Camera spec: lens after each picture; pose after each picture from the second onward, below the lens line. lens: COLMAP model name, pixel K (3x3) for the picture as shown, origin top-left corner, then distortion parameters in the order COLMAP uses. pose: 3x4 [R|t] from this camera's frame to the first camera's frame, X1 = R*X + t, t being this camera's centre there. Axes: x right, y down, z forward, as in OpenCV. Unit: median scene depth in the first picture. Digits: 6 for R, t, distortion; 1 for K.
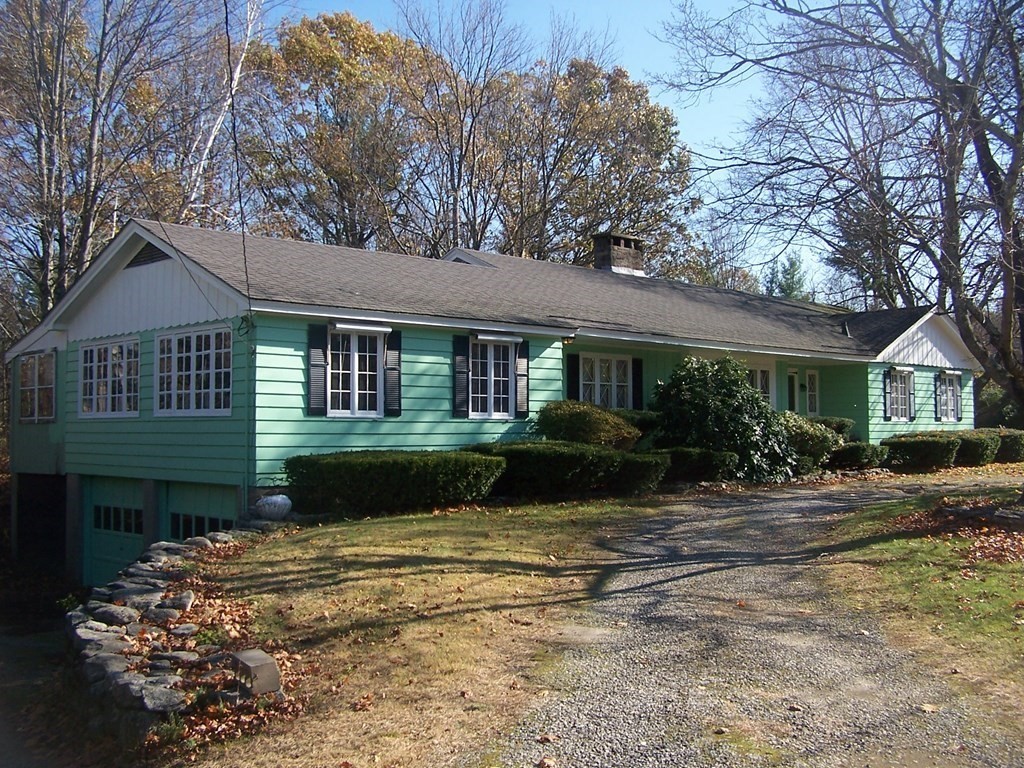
lens RADIAL K [[1126.4, 0, 512.0], [0, 1126.4, 384.0], [0, 0, 1]] dist [-0.202342, 0.337918]
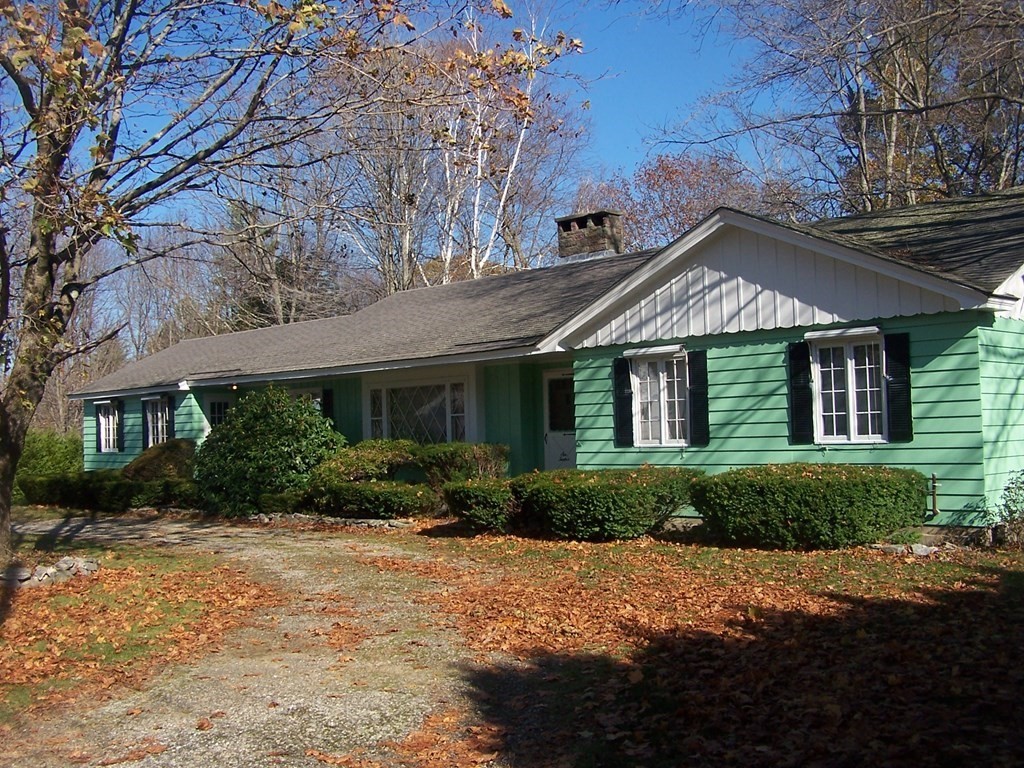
lens RADIAL K [[1126.4, 0, 512.0], [0, 1126.4, 384.0], [0, 0, 1]] dist [-0.202342, 0.337918]
pose [[0.002384, -0.064637, -0.997906, 1.412985], [0.045118, 0.996900, -0.064464, 0.055066], [0.998979, -0.044870, 0.005292, 1.442945]]
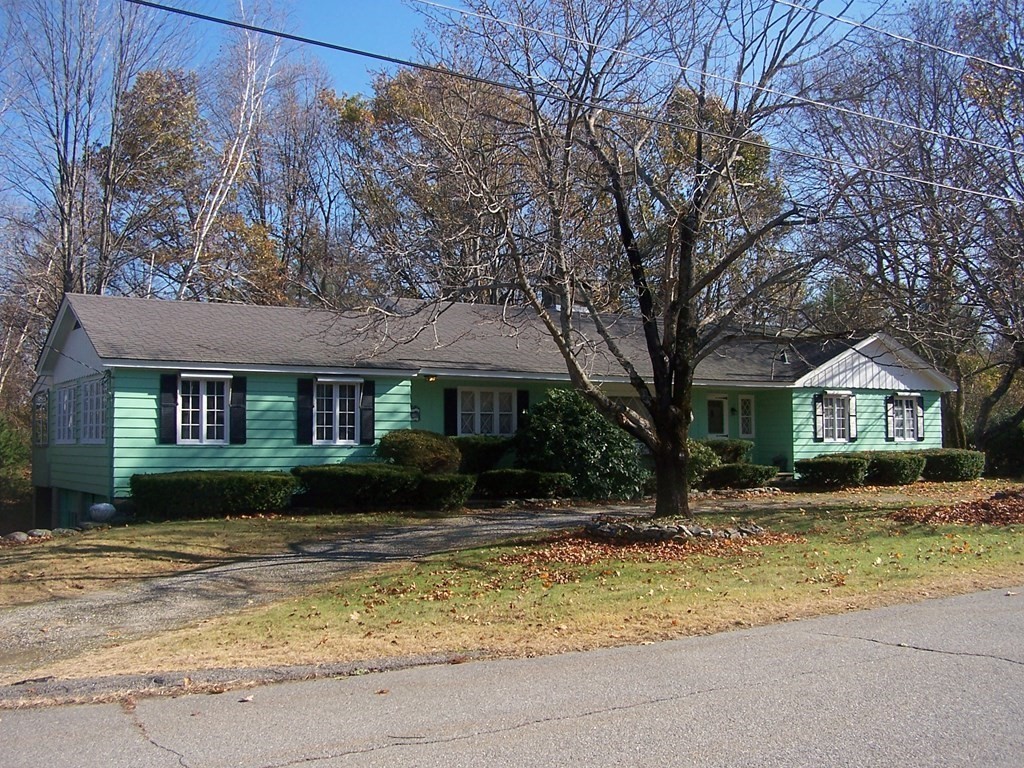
lens RADIAL K [[1126.4, 0, 512.0], [0, 1126.4, 384.0], [0, 0, 1]] dist [-0.202342, 0.337918]
pose [[0.977407, -0.013701, -0.210922, 0.425870], [0.011085, 0.999846, -0.013577, -0.016965], [0.211075, 0.010933, 0.977409, -0.160192]]
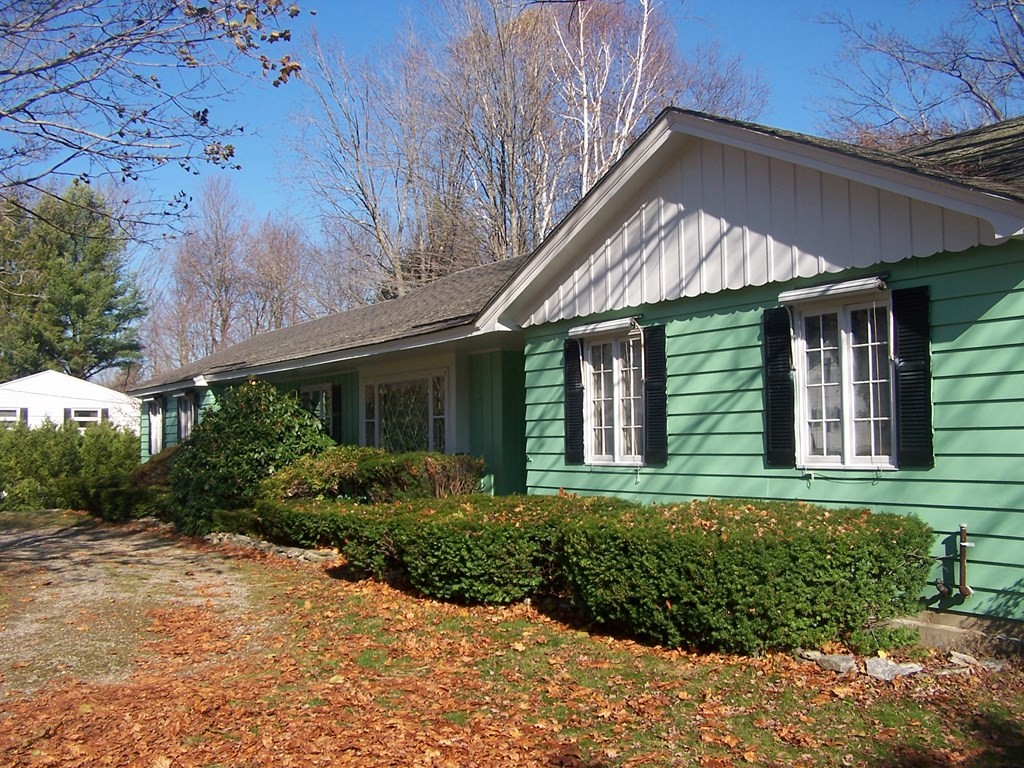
lens RADIAL K [[1126.4, 0, 512.0], [0, 1126.4, 384.0], [0, 0, 1]] dist [-0.202342, 0.337918]
pose [[-0.227657, -0.068246, -0.971347, 1.146598], [0.024160, 0.996838, -0.075699, 0.053524], [0.973442, -0.040702, -0.225288, 1.644211]]
